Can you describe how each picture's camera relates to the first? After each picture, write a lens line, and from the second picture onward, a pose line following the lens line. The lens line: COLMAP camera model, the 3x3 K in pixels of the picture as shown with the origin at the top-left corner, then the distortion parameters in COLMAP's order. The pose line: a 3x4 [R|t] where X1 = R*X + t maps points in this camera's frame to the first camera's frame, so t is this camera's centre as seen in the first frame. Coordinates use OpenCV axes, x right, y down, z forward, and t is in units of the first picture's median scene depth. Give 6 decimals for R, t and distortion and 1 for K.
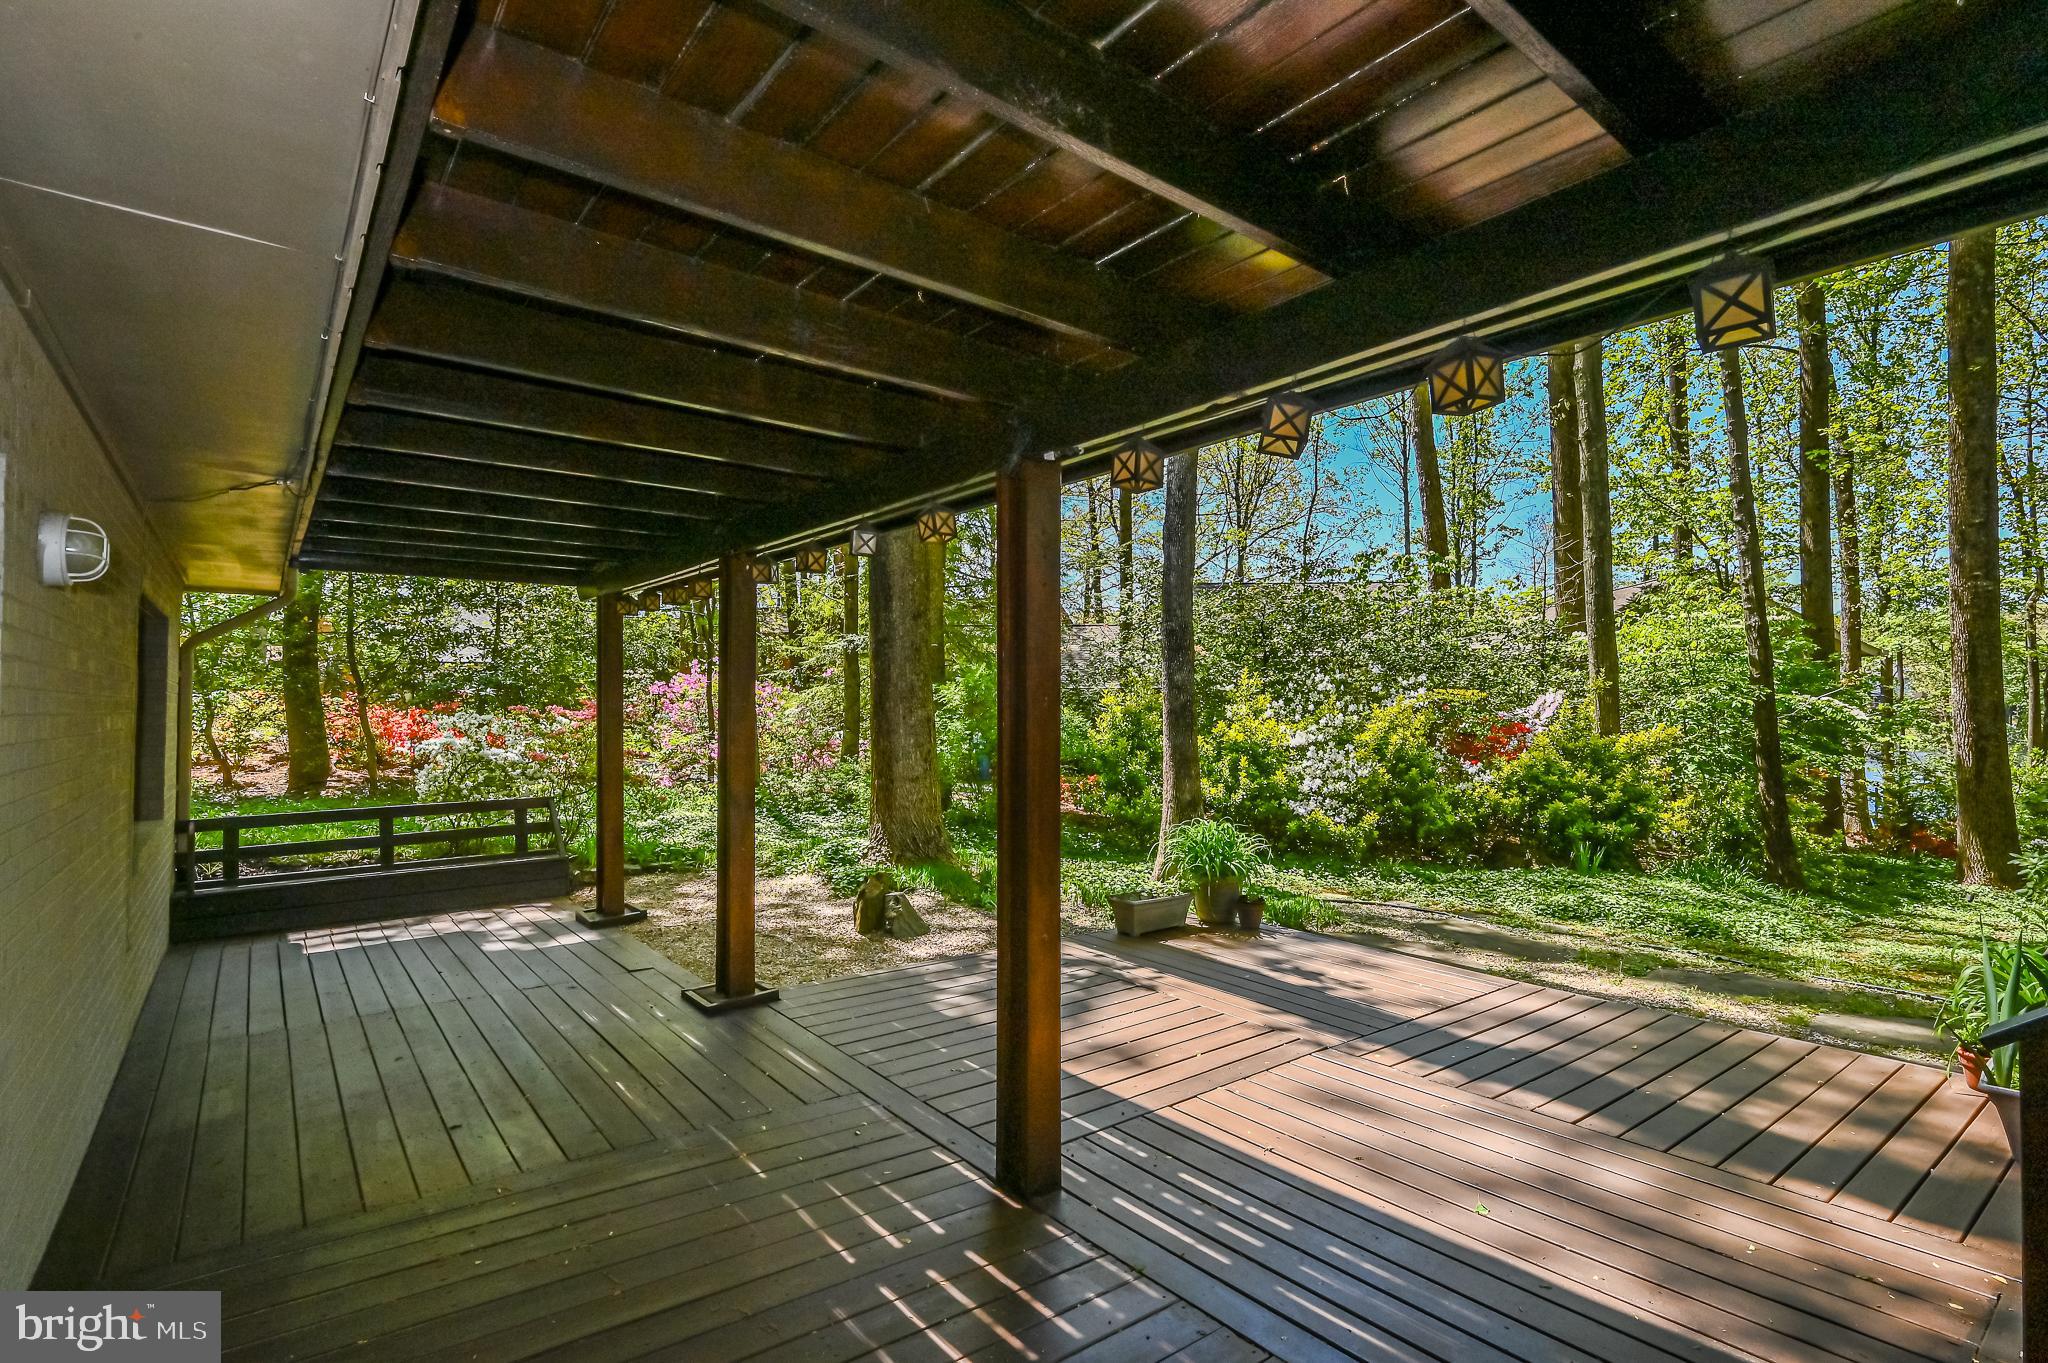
lens RADIAL K [[969.8, 0, 1018.6], [0, 969.8, 683.9], [0, 0, 1]] dist [-0.000377, -0.000778]
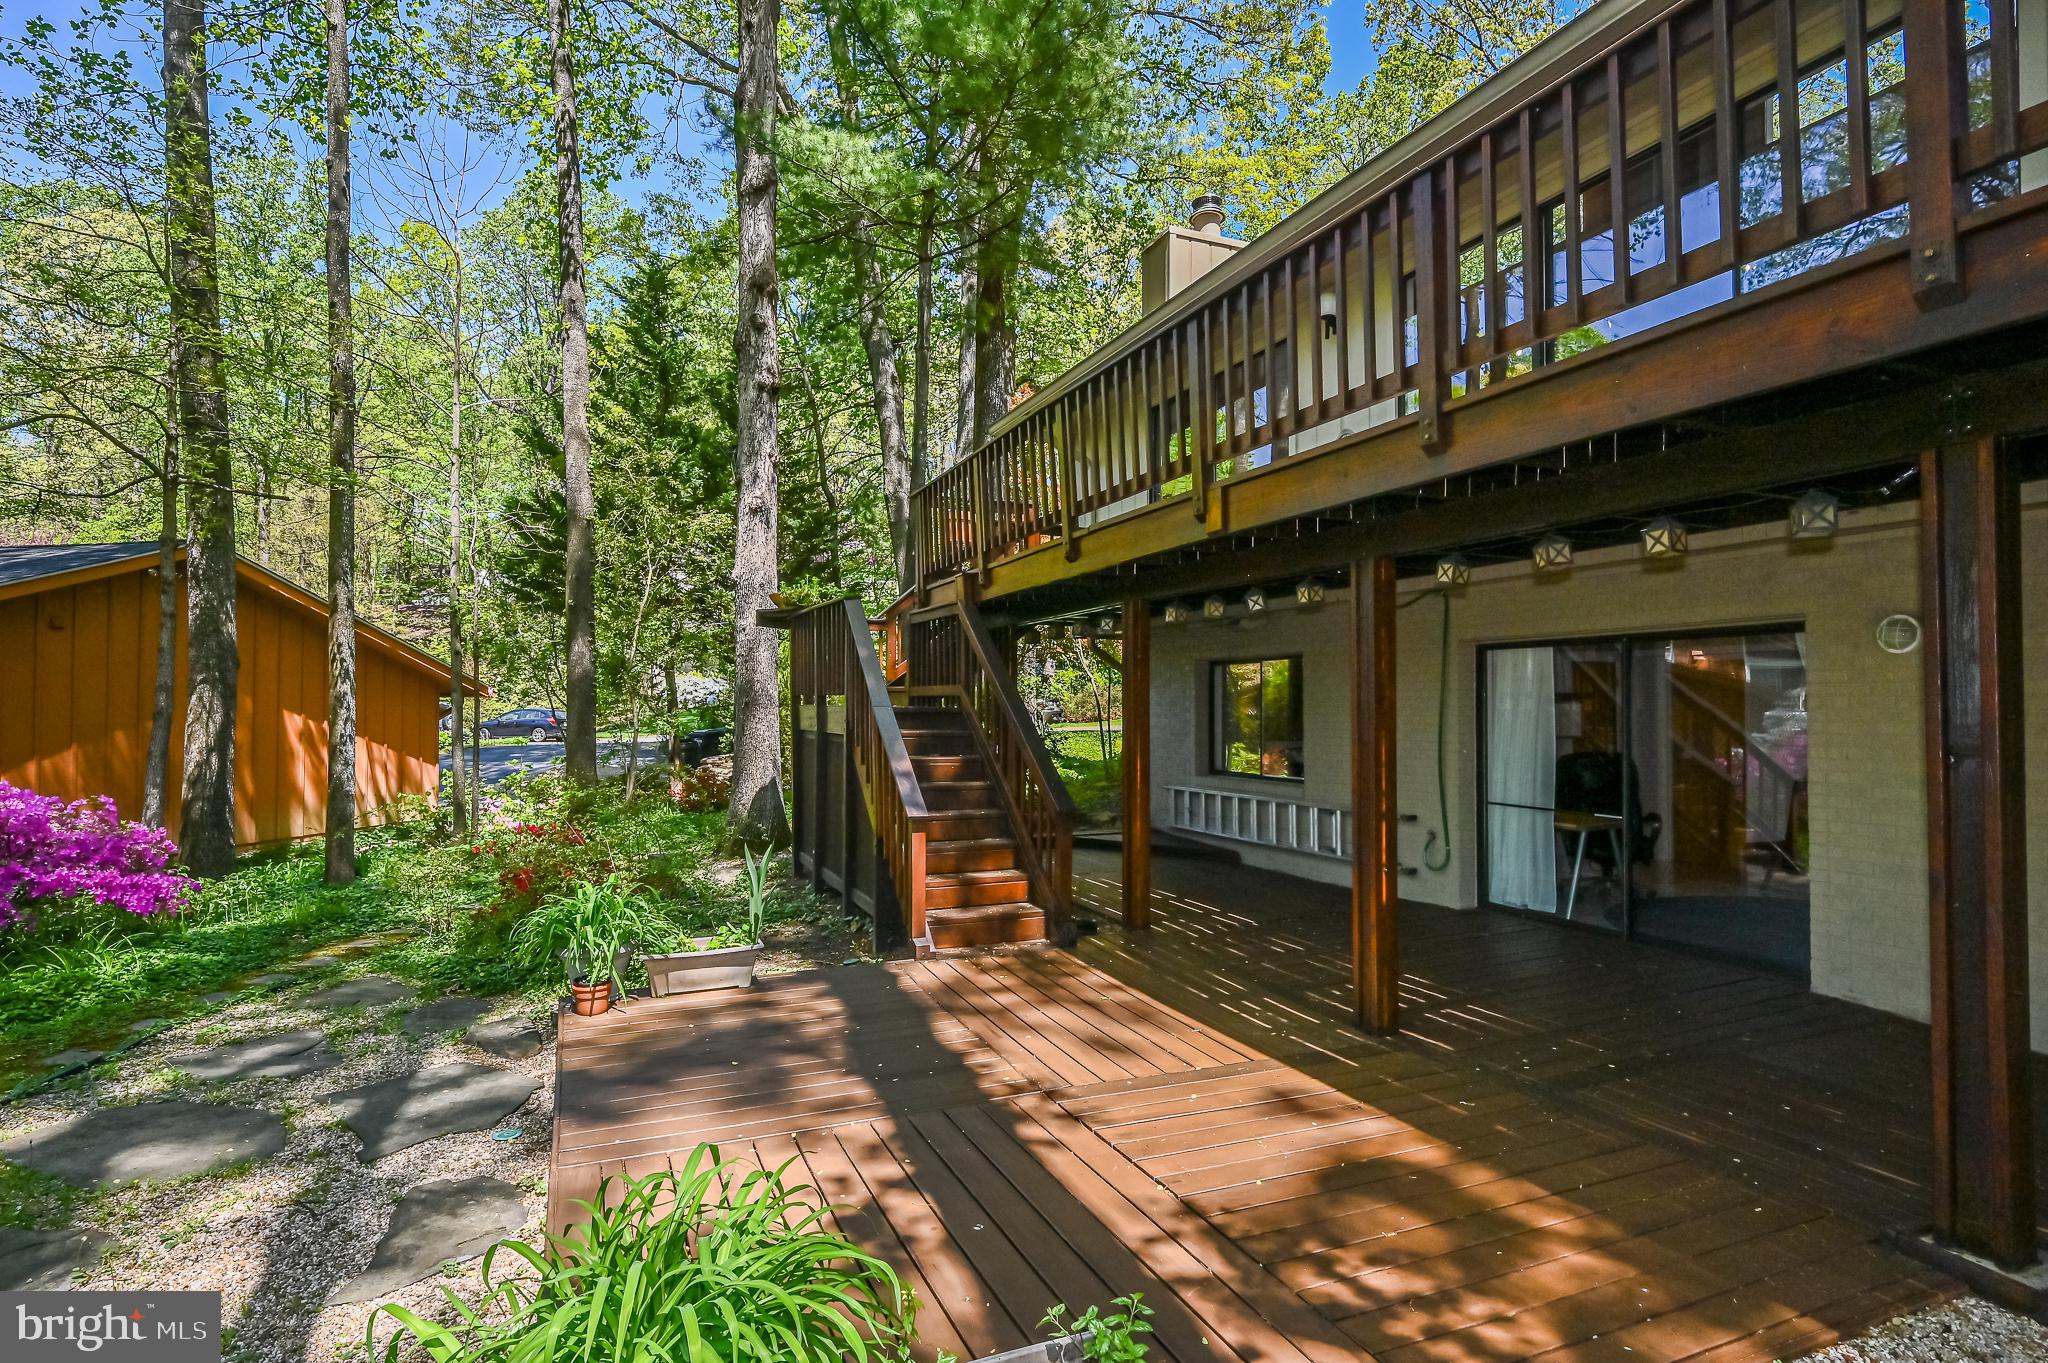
lens RADIAL K [[1049.7, 0, 1023.7], [0, 1049.7, 680.0], [0, 0, 1]] dist [0.000994, -0.000311]
pose [[-0.964373, 0.002801, 0.264530, 0.031454], [-0.011637, 0.998527, -0.052999, 0.016501], [-0.264289, -0.054189, -0.962920, 0.810485]]
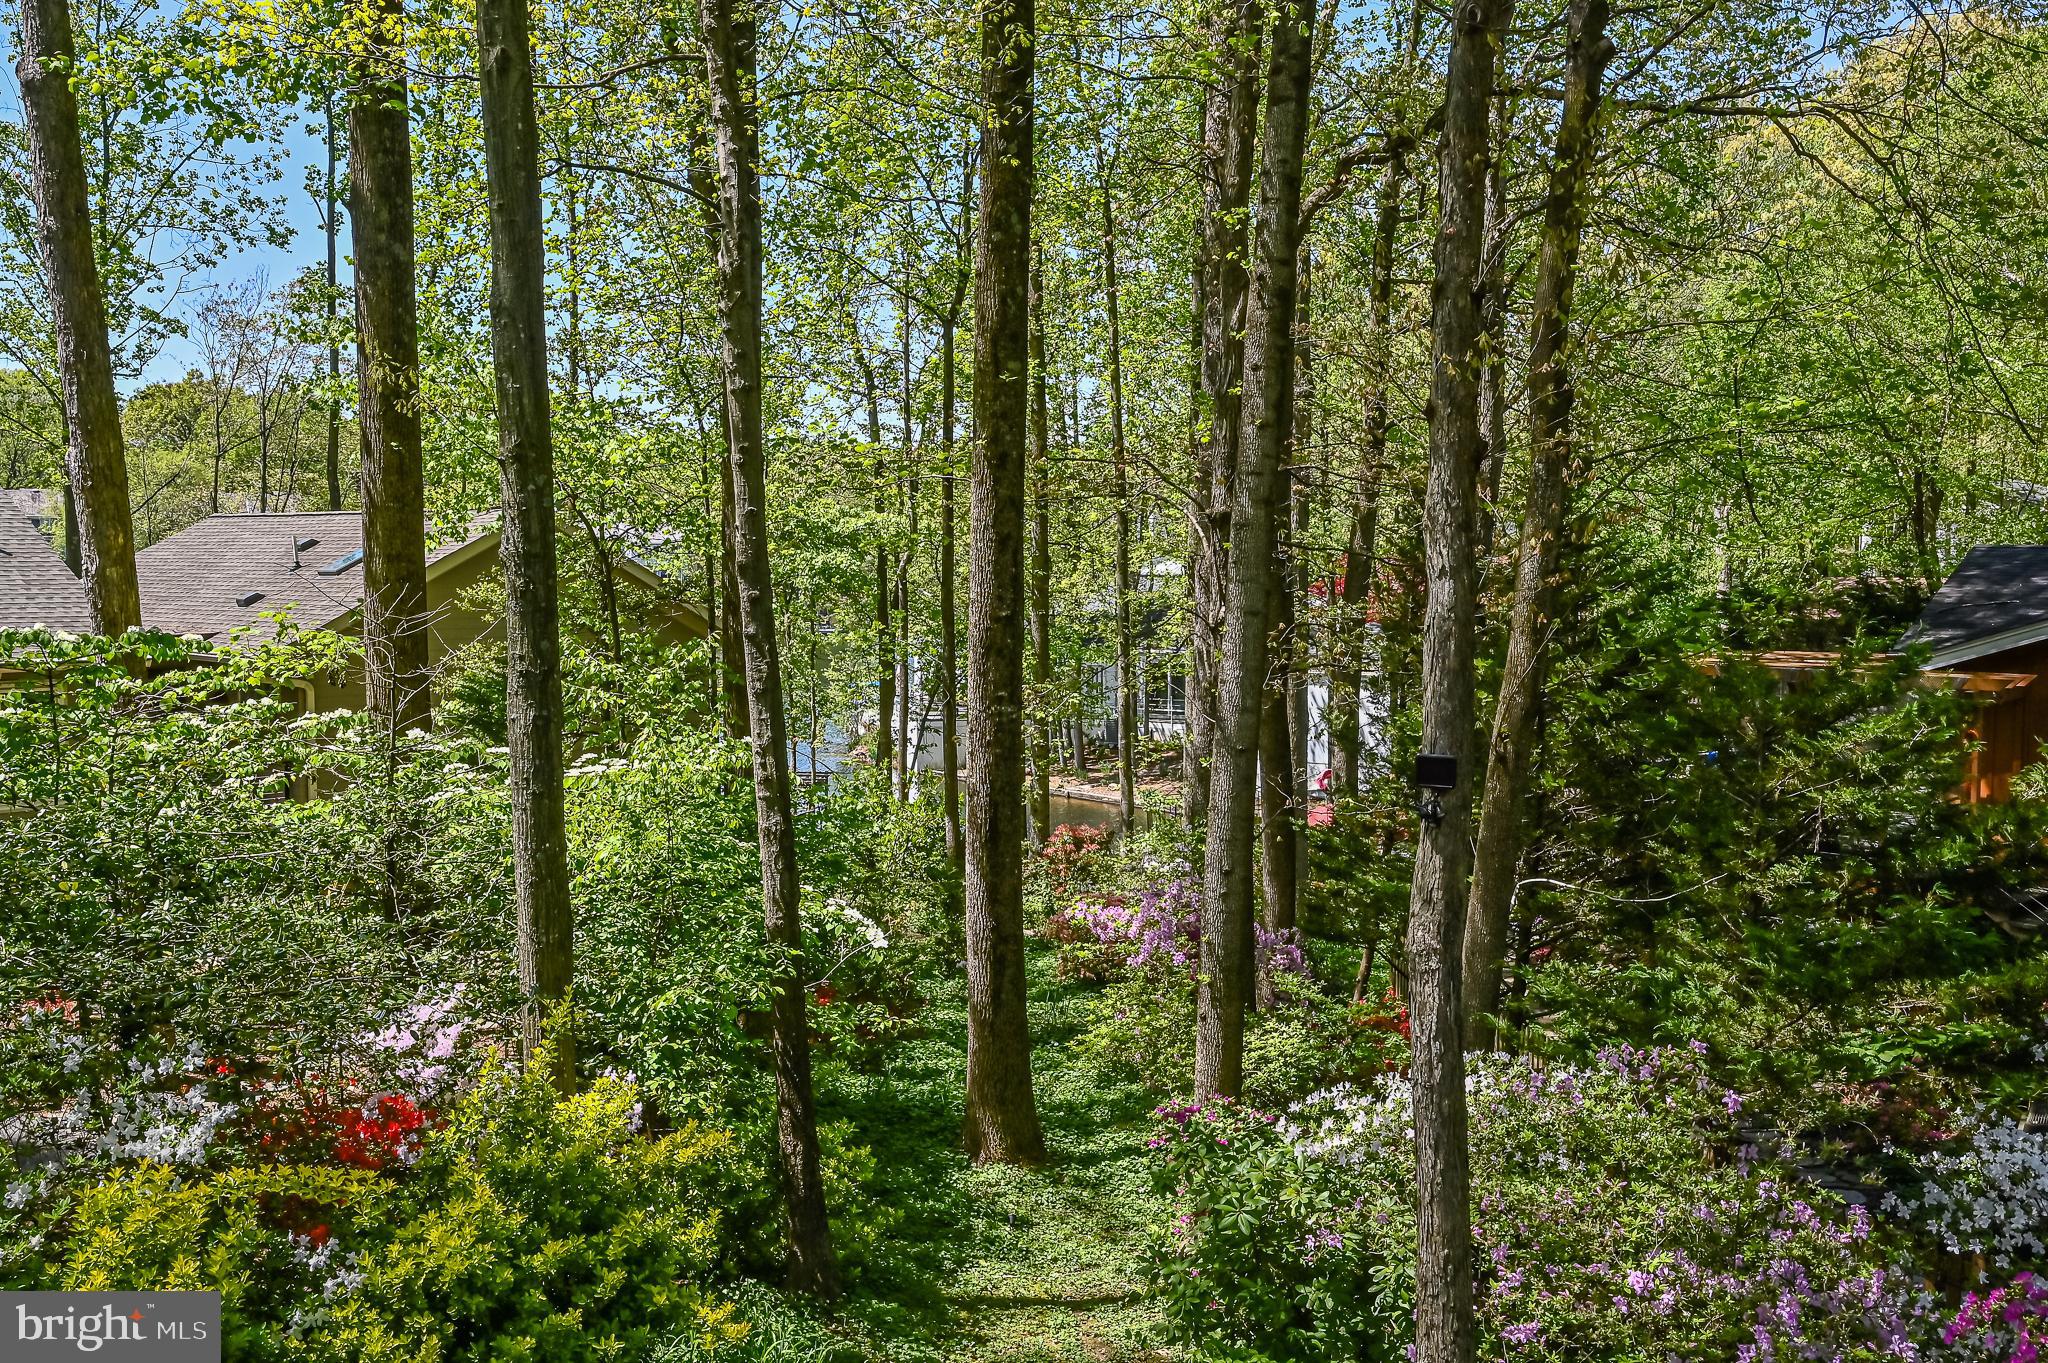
lens RADIAL K [[1767.1, 0, 1027.8], [0, 1767.1, 687.2], [0, 0, 1]] dist [0.002070, -0.011499]
pose [[0.590912, -0.053692, 0.804948, 0.043503], [-0.028199, 0.995798, 0.087123, -0.256931], [-0.806243, -0.074180, 0.586915, 0.333694]]
